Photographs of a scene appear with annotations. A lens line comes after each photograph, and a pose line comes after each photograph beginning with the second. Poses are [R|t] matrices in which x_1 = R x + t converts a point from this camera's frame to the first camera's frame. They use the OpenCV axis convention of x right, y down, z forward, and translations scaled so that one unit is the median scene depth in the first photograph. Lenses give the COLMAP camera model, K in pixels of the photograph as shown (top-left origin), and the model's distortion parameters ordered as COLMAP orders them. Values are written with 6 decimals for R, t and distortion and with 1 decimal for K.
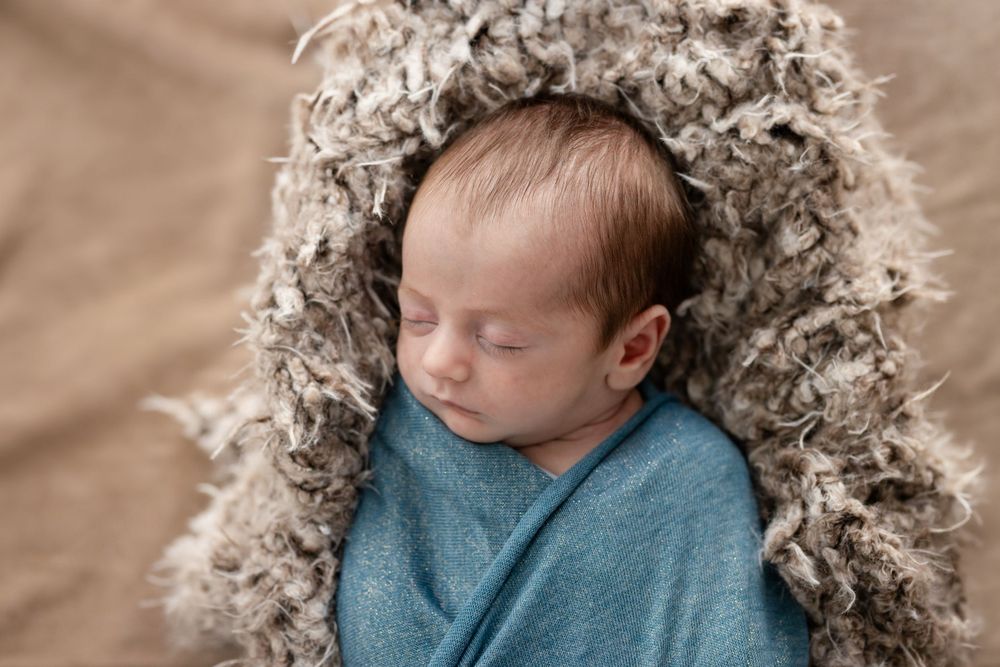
lens RADIAL K [[2440.4, 0, 500.5], [0, 2440.4, 333.5], [0, 0, 1]] dist [-0.007340, 0.000000]
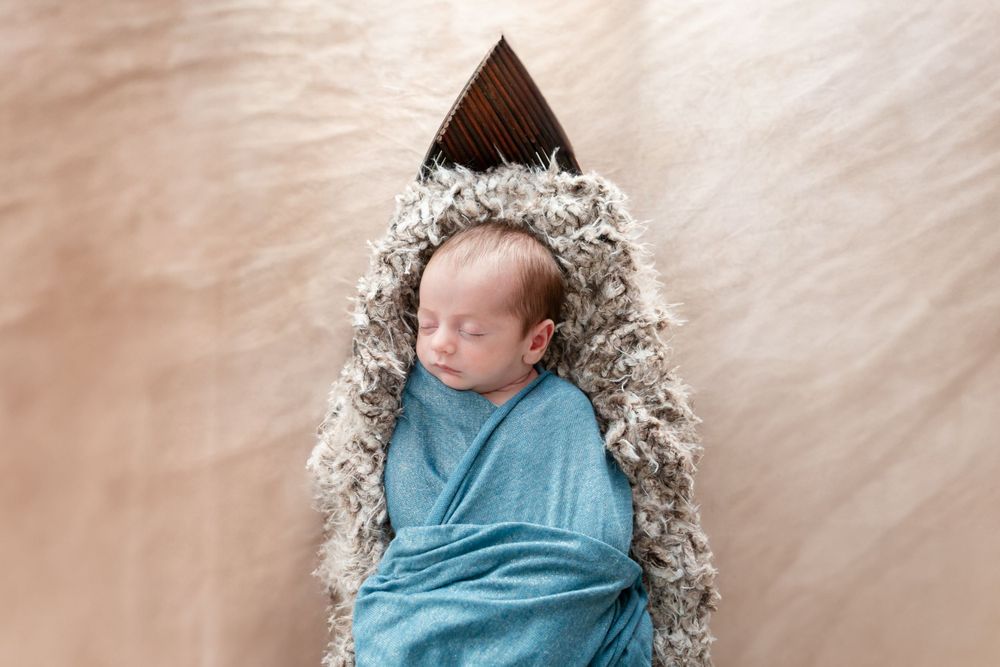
lens RADIAL K [[699.4, 0, 464.4], [0, 699.4, 342.5], [0, 0, 1]] dist [0.002292, 0.000451]
pose [[0.998460, -0.002247, 0.055434, -0.035108], [0.011894, 0.984616, -0.174328, 0.104149], [-0.054190, 0.174718, 0.983126, 0.442796]]
